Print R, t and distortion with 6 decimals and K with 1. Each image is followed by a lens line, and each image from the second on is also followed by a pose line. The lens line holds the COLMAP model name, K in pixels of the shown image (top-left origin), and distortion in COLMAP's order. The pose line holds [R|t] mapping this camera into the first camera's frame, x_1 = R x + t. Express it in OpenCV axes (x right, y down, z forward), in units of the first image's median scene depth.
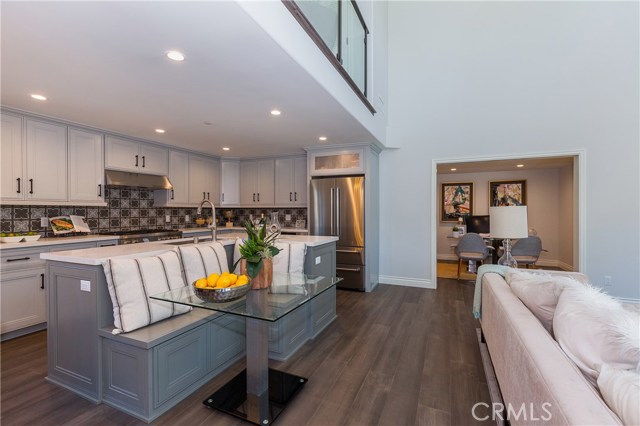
lens RADIAL K [[286.9, 0, 318.6], [0, 286.9, 211.1], [0, 0, 1]] dist [-0.000818, -0.000430]
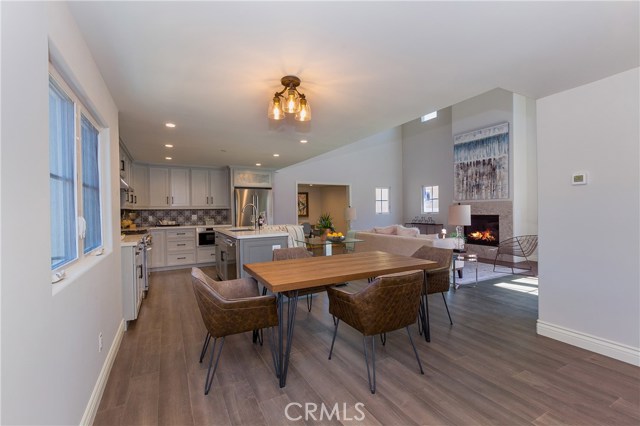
lens RADIAL K [[286.9, 0, 318.6], [0, 286.9, 211.1], [0, 0, 1]] dist [-0.000818, -0.000430]
pose [[0.607591, -0.012768, 0.794147, -0.808788], [0.016451, 0.999859, 0.003489, 0.001311], [-0.794080, 0.010945, 0.607715, -0.163167]]
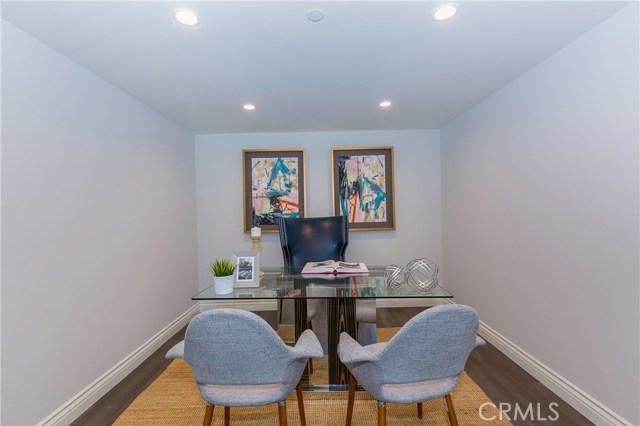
lens RADIAL K [[286.9, 0, 318.6], [0, 286.9, 211.1], [0, 0, 1]] dist [-0.000818, -0.000430]
pose [[0.912168, -0.019665, 0.409344, 0.475347], [0.021729, 0.999764, -0.000393, 0.006609], [-0.409240, 0.009253, 0.912380, 0.715929]]
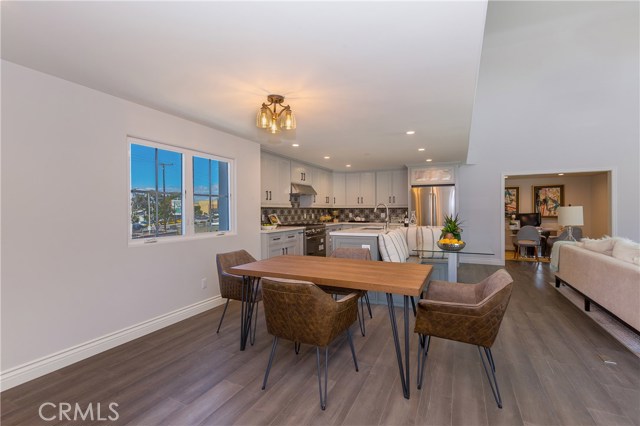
lens RADIAL K [[286.9, 0, 318.6], [0, 286.9, 211.1], [0, 0, 1]] dist [-0.000818, -0.000430]
pose [[0.999352, -0.004814, -0.035674, -0.385871], [0.004829, 0.999988, 0.000309, 0.001664], [0.035672, -0.000482, 0.999363, -0.371419]]
